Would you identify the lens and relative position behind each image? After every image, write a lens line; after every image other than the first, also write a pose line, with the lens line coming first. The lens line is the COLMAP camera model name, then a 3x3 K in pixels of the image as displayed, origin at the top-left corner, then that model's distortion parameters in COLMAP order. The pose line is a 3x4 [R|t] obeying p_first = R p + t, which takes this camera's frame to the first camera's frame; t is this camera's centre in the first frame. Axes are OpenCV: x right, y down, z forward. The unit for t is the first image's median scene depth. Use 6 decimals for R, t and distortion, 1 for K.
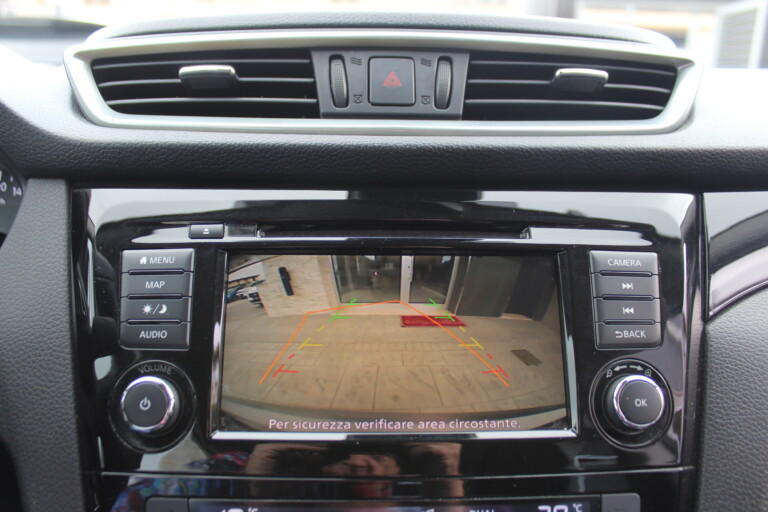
lens RADIAL K [[642.6, 0, 379.3], [0, 642.6, 255.8], [0, 0, 1]] dist [-0.161011, 0.130778]
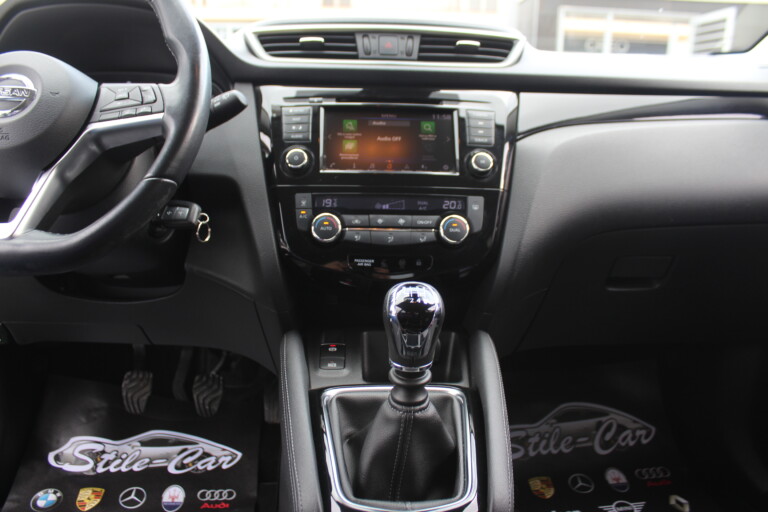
lens RADIAL K [[642.6, 0, 381.5], [0, 642.6, 241.8], [0, 0, 1]] dist [-0.161011, 0.130778]
pose [[0.999755, 0.005993, 0.021293, -0.054201], [-0.005384, 0.999579, -0.028516, 0.550230], [-0.021455, 0.028395, 0.999367, -1.417473]]
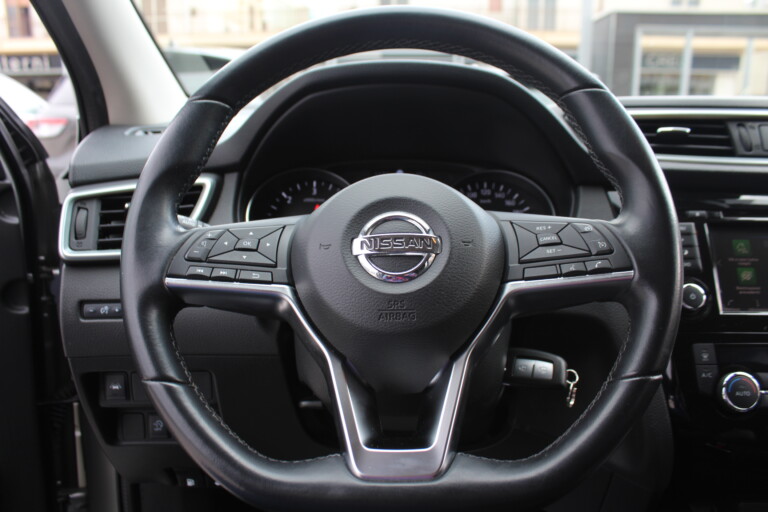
lens RADIAL K [[642.6, 0, 382.9], [0, 642.6, 265.8], [0, 0, 1]] dist [-0.161011, 0.130778]
pose [[0.999640, -0.001642, -0.026781, -1.092345], [0.001070, 0.999772, -0.021340, 0.146247], [0.026810, 0.021303, 0.999414, -0.859712]]
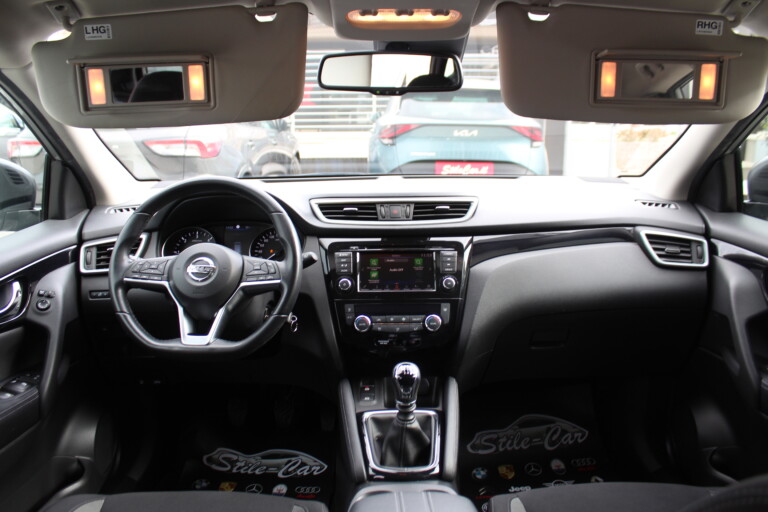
lens RADIAL K [[642.6, 0, 386.8], [0, 642.6, 253.8], [0, 0, 1]] dist [-0.161011, 0.130778]
pose [[0.999849, -0.014146, -0.010099, 0.001858], [0.013941, 0.999701, -0.020067, 0.087293], [0.010380, 0.019923, 0.999748, -3.215792]]
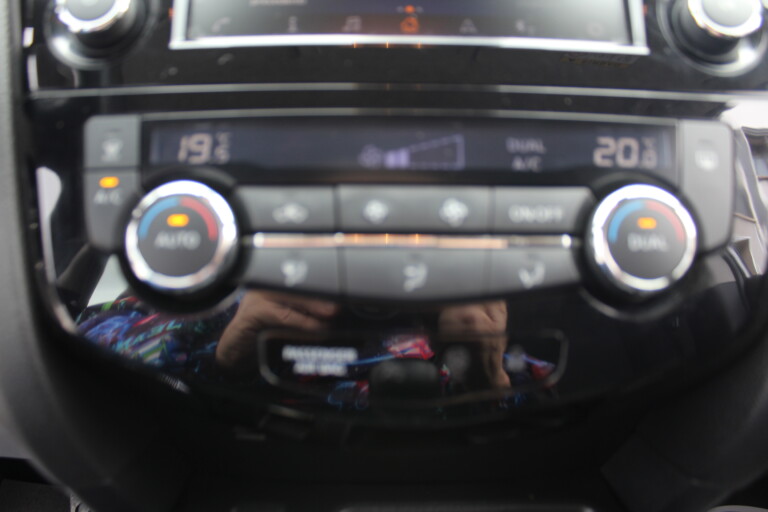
lens RADIAL K [[642.6, 0, 380.4], [0, 642.6, 259.3], [0, 0, 1]] dist [-0.161011, 0.130778]
pose [[0.999810, 0.000685, -0.019500, 0.003652], [0.000088, 0.999214, 0.039639, 0.438147], [0.019511, -0.039633, 0.999024, 0.187841]]
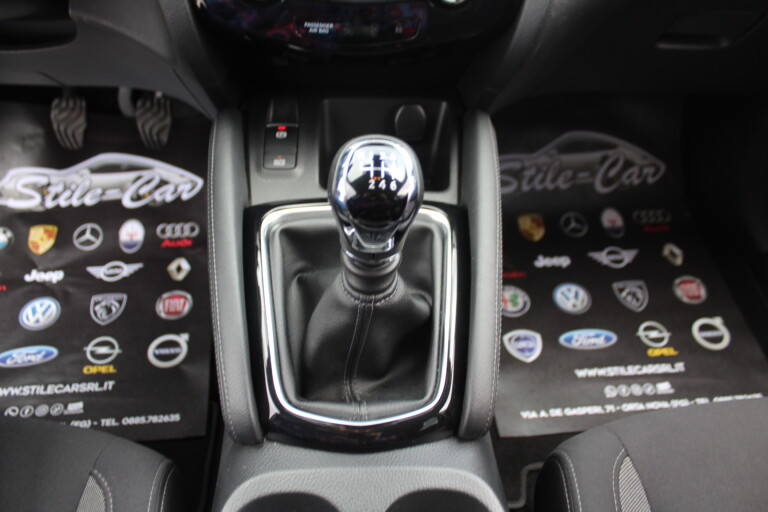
lens RADIAL K [[642.6, 0, 380.5], [0, 642.6, 260.8], [0, 0, 1]] dist [-0.161011, 0.130778]
pose [[0.999275, 0.013225, 0.035705, 0.033979], [-0.030419, 0.841298, 0.539715, 0.219186], [-0.022901, -0.540410, 0.841090, -0.746064]]
